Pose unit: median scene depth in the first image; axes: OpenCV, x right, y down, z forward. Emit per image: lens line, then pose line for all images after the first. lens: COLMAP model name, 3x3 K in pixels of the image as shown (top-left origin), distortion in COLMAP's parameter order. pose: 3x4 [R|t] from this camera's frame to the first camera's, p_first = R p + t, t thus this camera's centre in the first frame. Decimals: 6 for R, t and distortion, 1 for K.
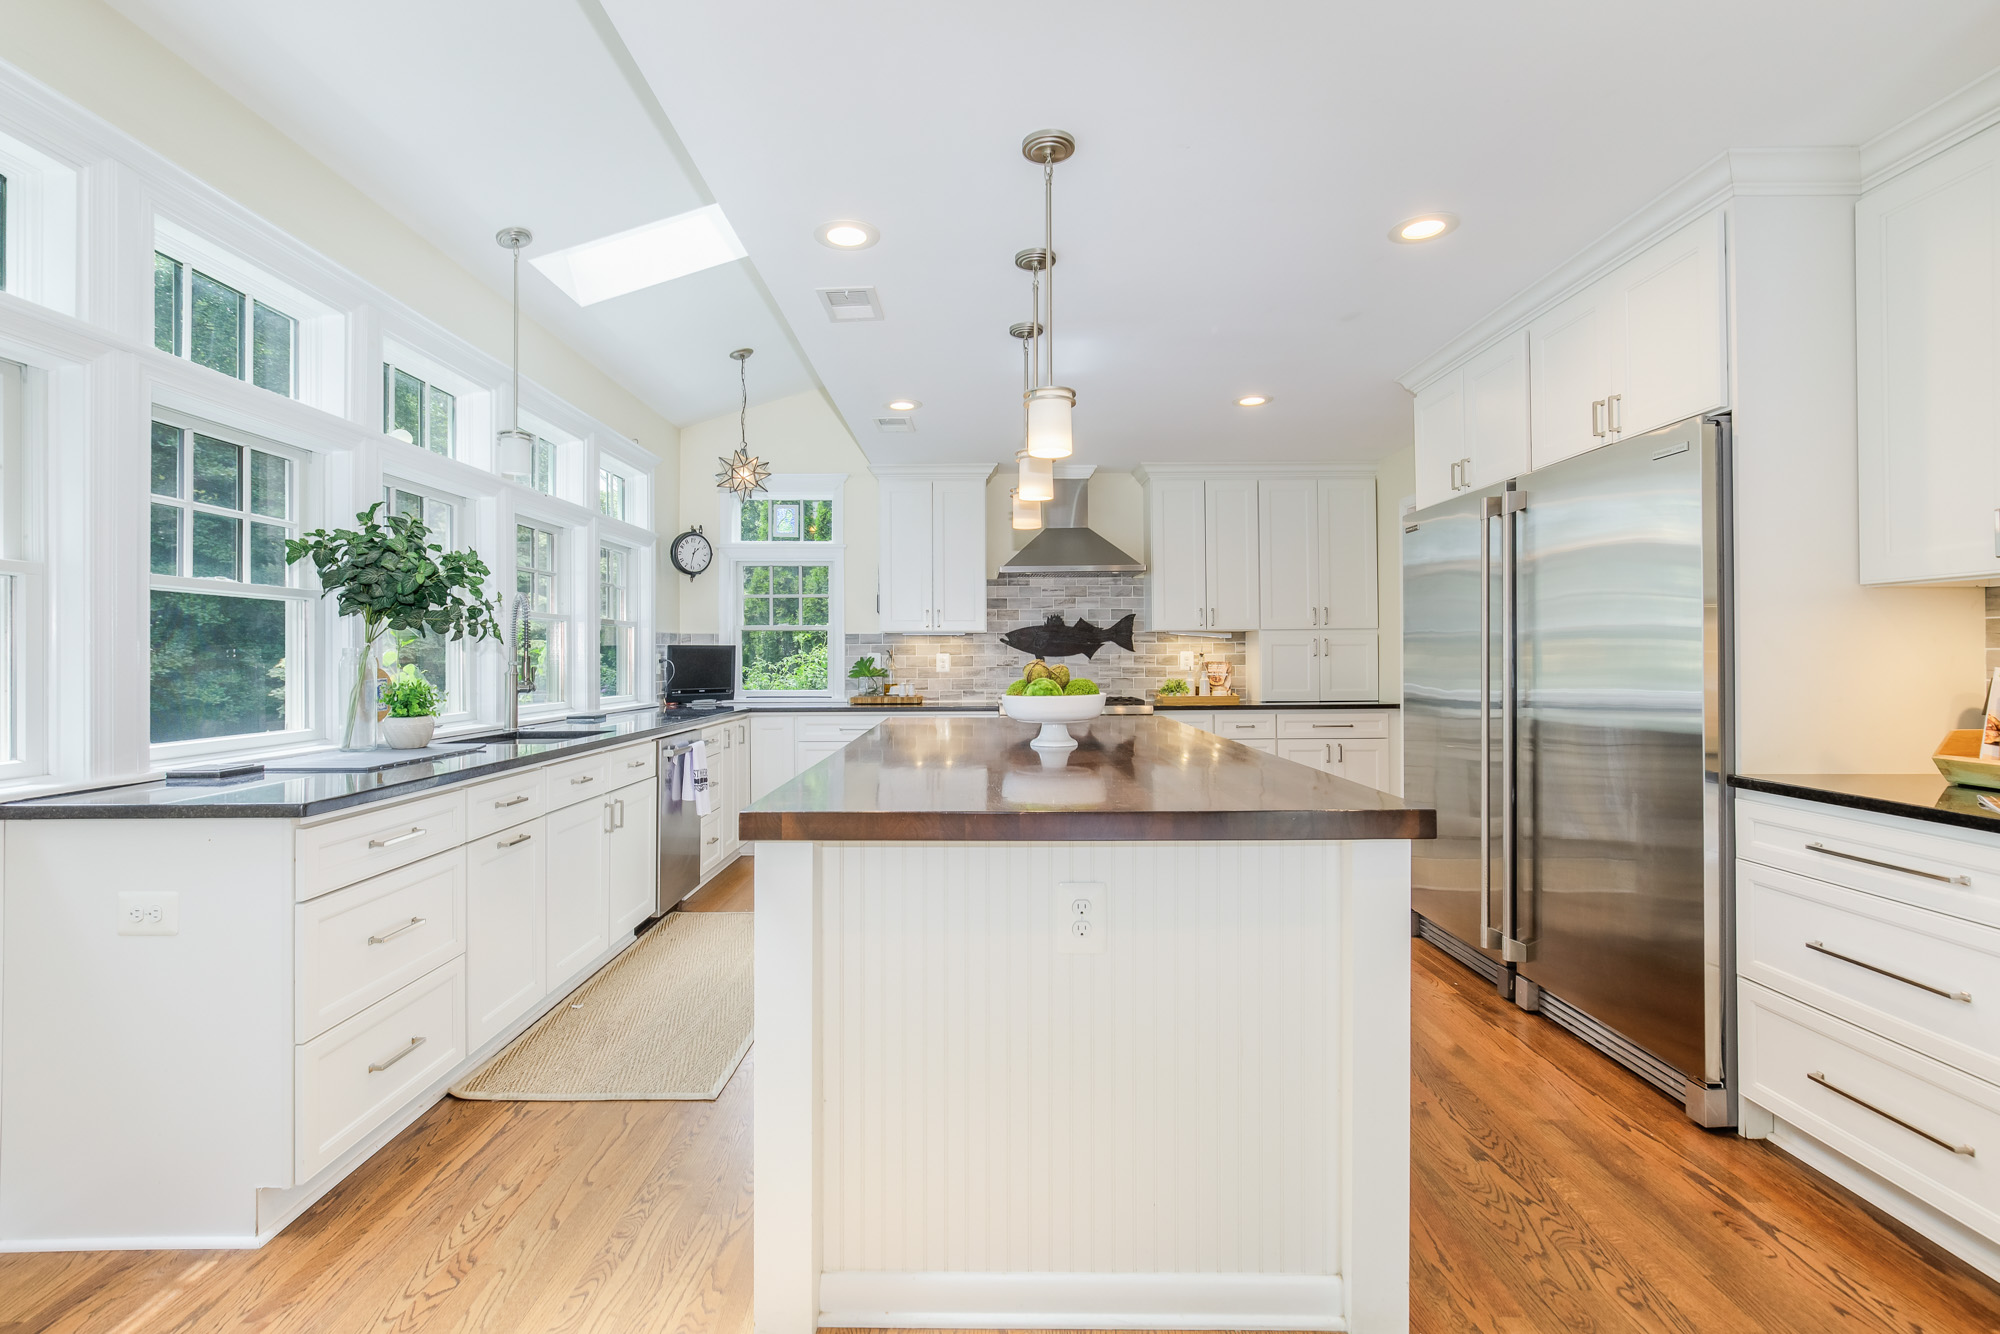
lens RADIAL K [[912.7, 0, 977.6], [0, 912.7, 644.9], [0, 0, 1]] dist [-0.017263, 0.005868]
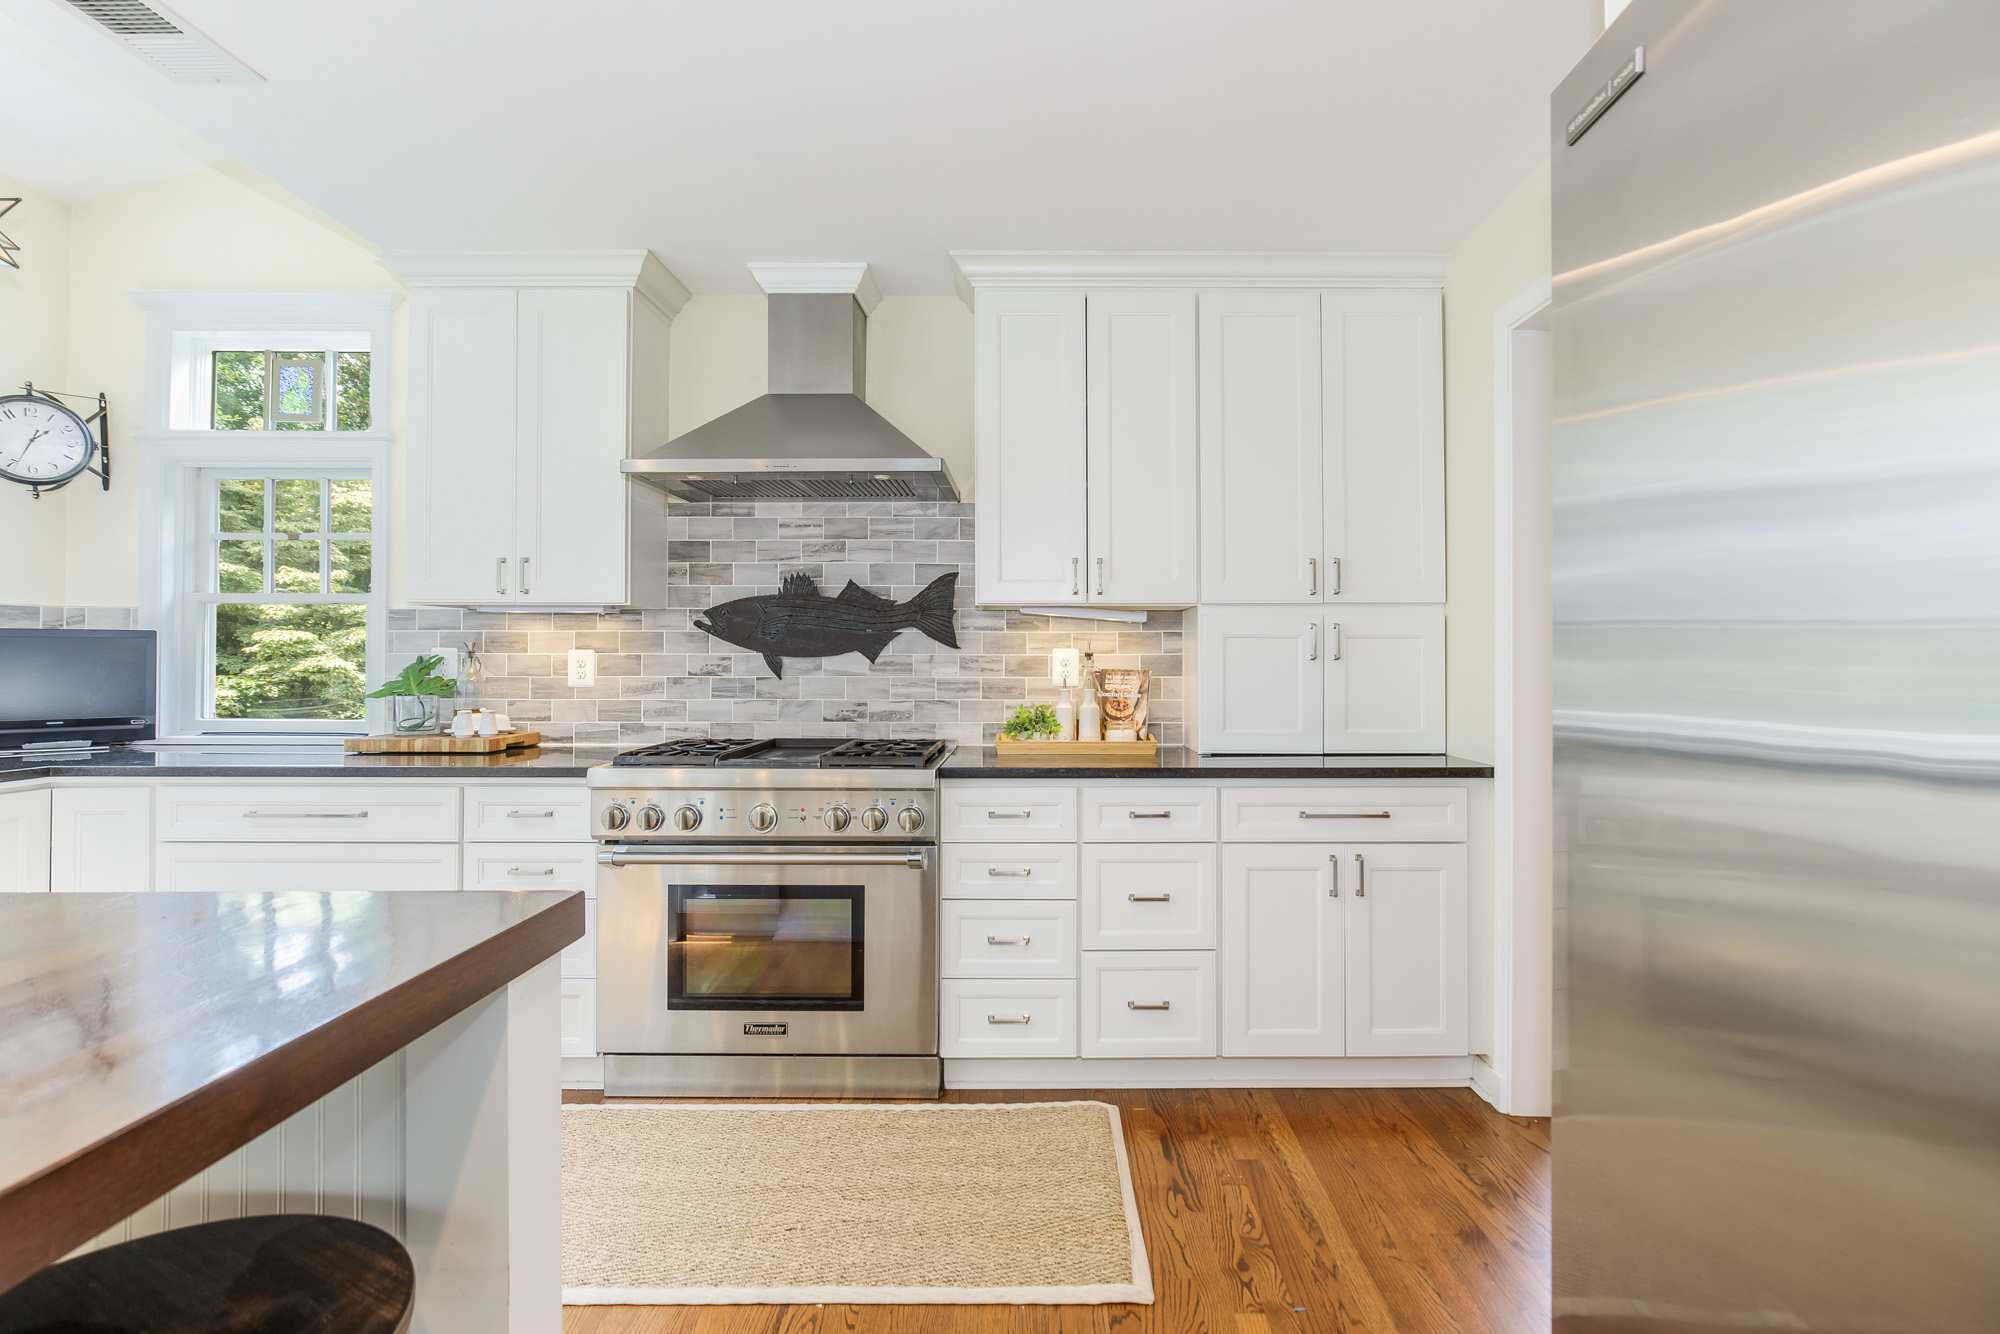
lens RADIAL K [[912.7, 0, 1043.7], [0, 912.7, 648.1], [0, 0, 1]] dist [-0.017263, 0.005868]
pose [[0.999953, 0.006281, 0.007341, 0.219988], [-0.006362, 0.999918, 0.011133, 0.001382], [-0.007271, -0.011180, 0.999911, 0.510489]]
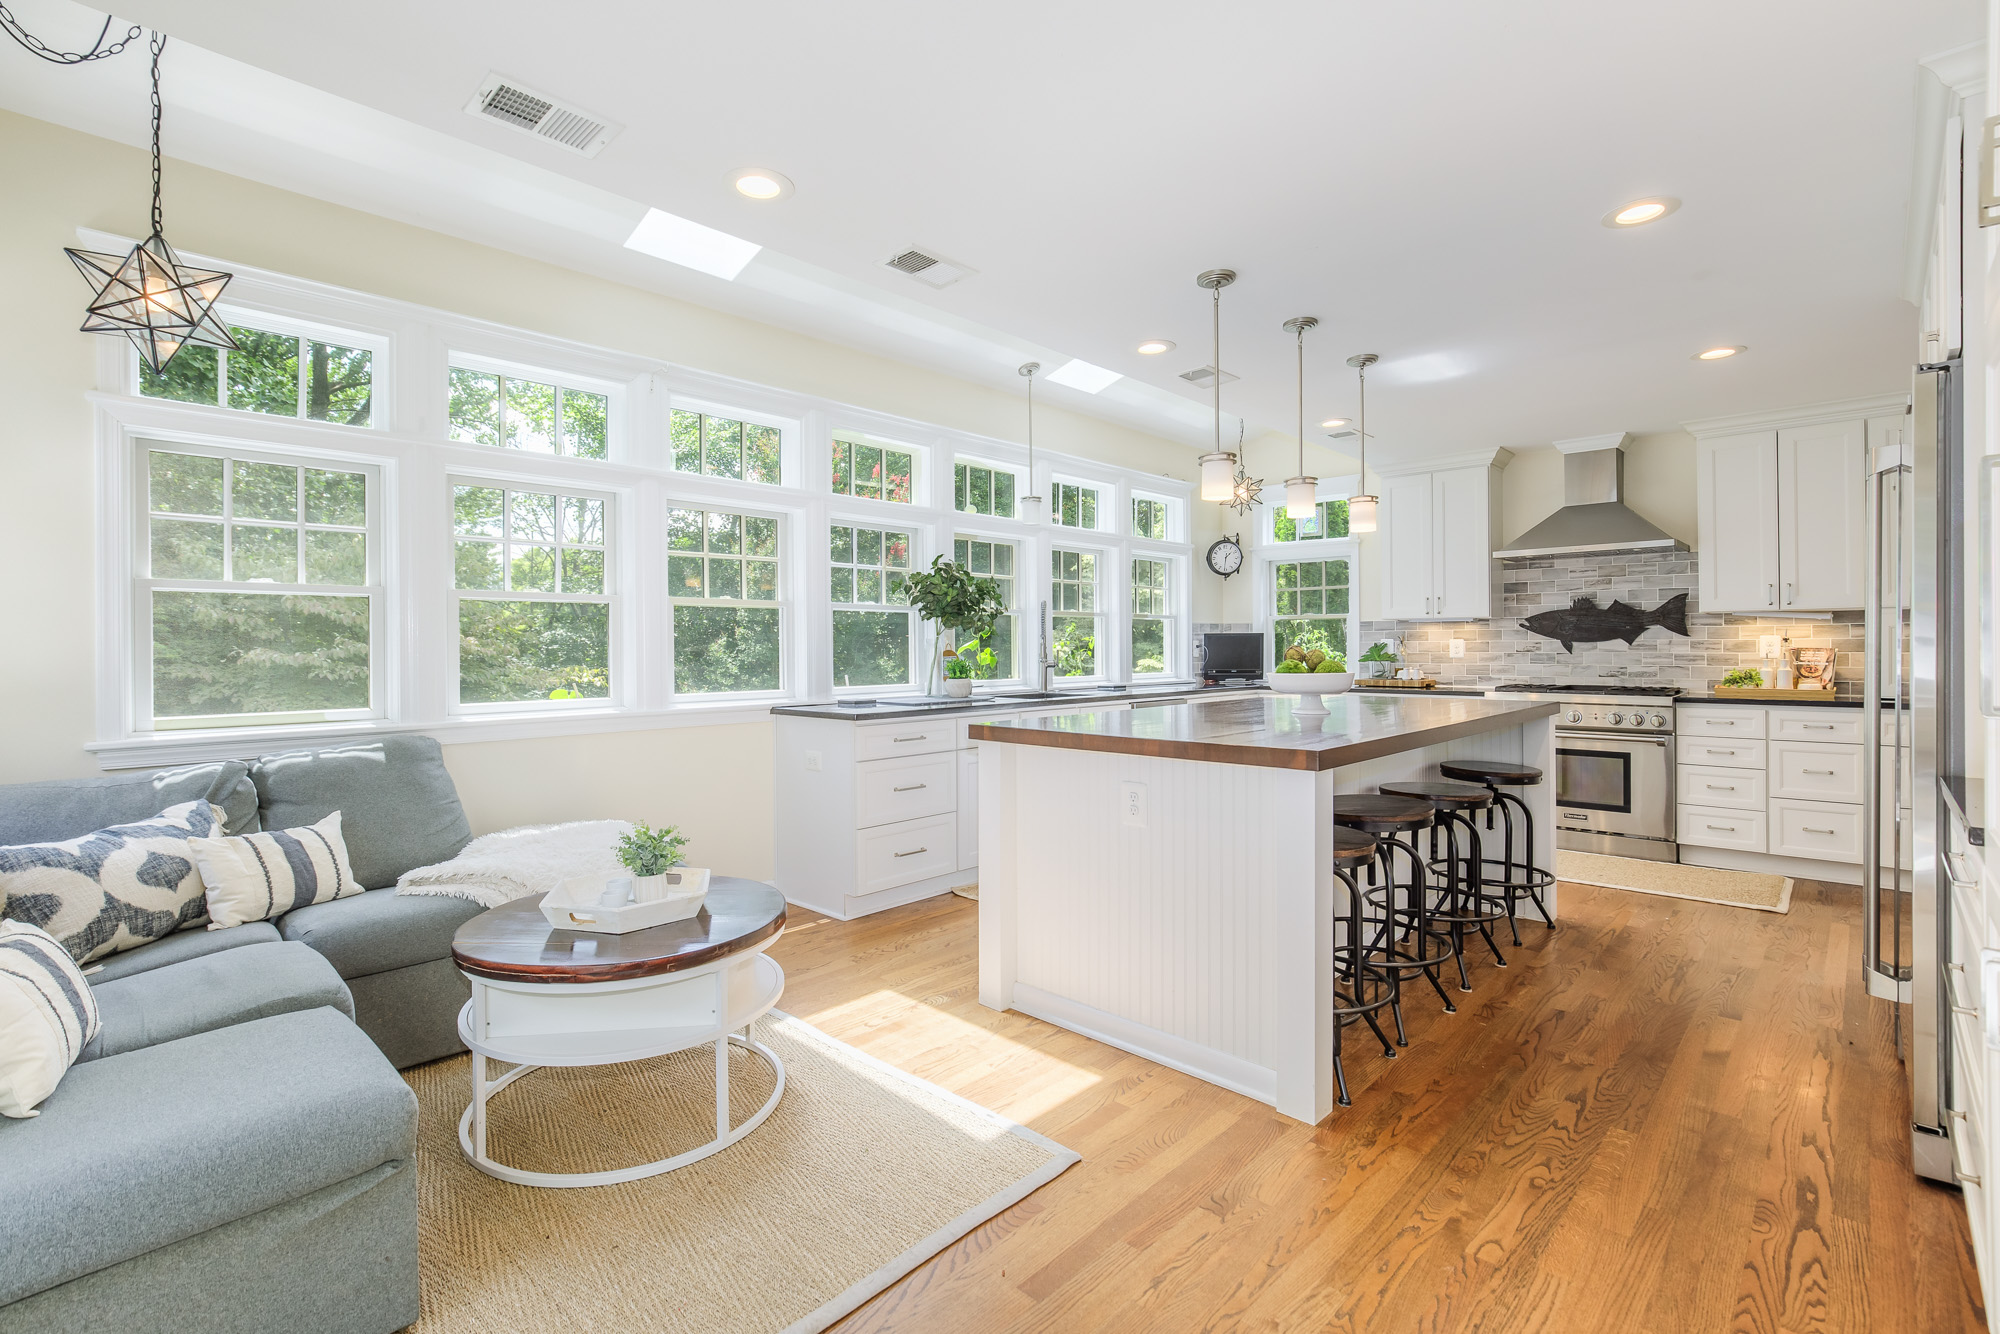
lens RADIAL K [[912.7, 0, 984.3], [0, 912.7, 644.6], [0, 0, 1]] dist [-0.017263, 0.005868]
pose [[0.723959, 0.000136, -0.689843, 0.288093], [0.010806, 0.999875, 0.011537, -0.002081], [0.689759, -0.015807, 0.723867, -0.100277]]
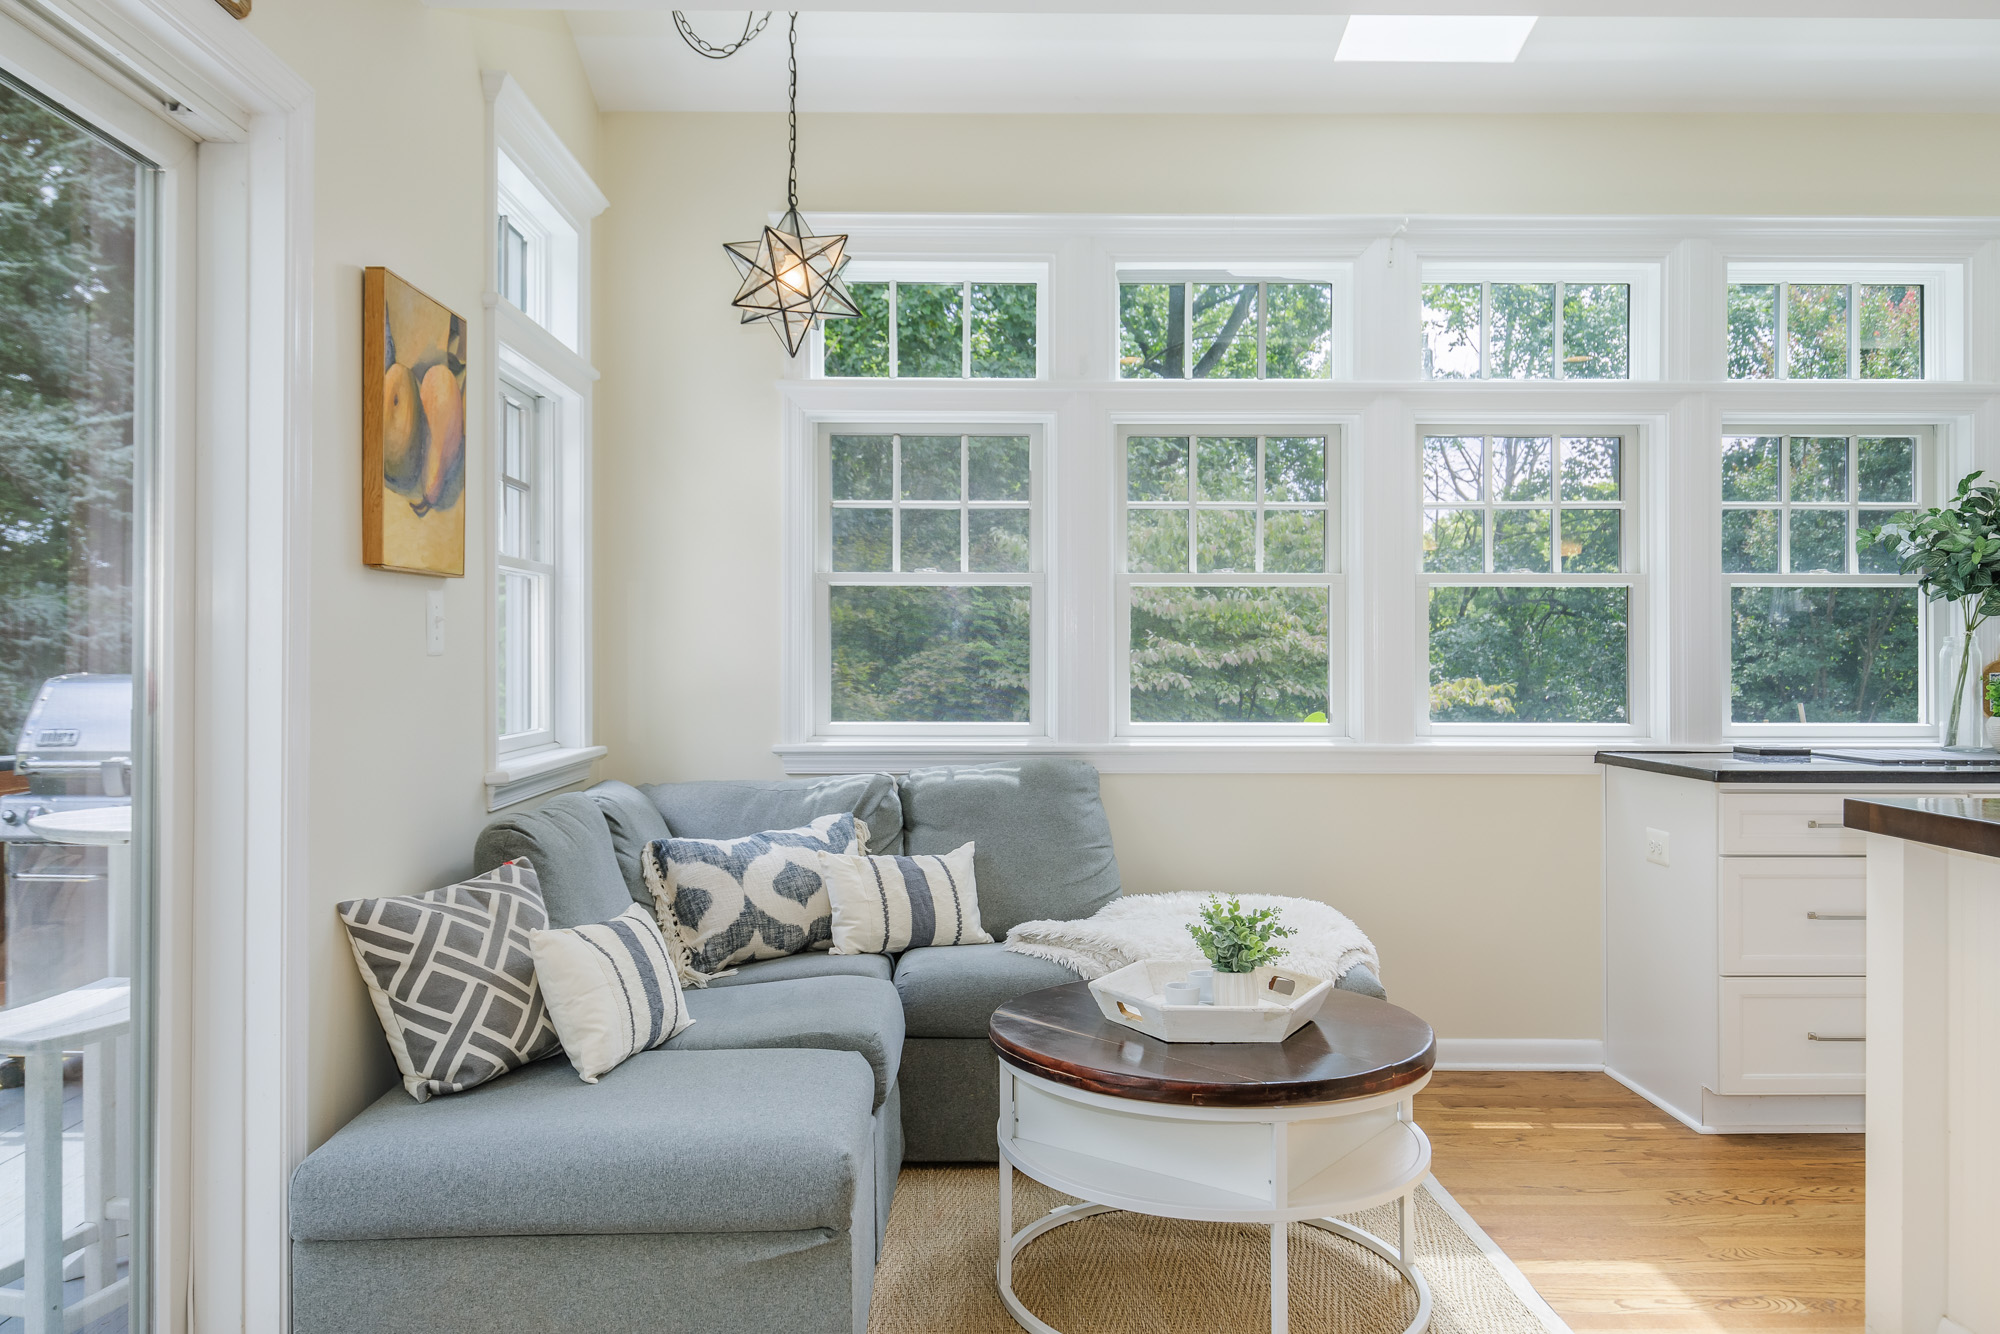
lens RADIAL K [[1449.4, 0, 988.2], [0, 1449.4, 650.1], [0, 0, 1]] dist [0.004540, -0.000080]
pose [[0.018146, 0.003404, -0.999830, 0.353117], [0.010513, 0.999938, 0.003596, 0.000191], [0.999780, -0.010577, 0.018109, 0.003759]]
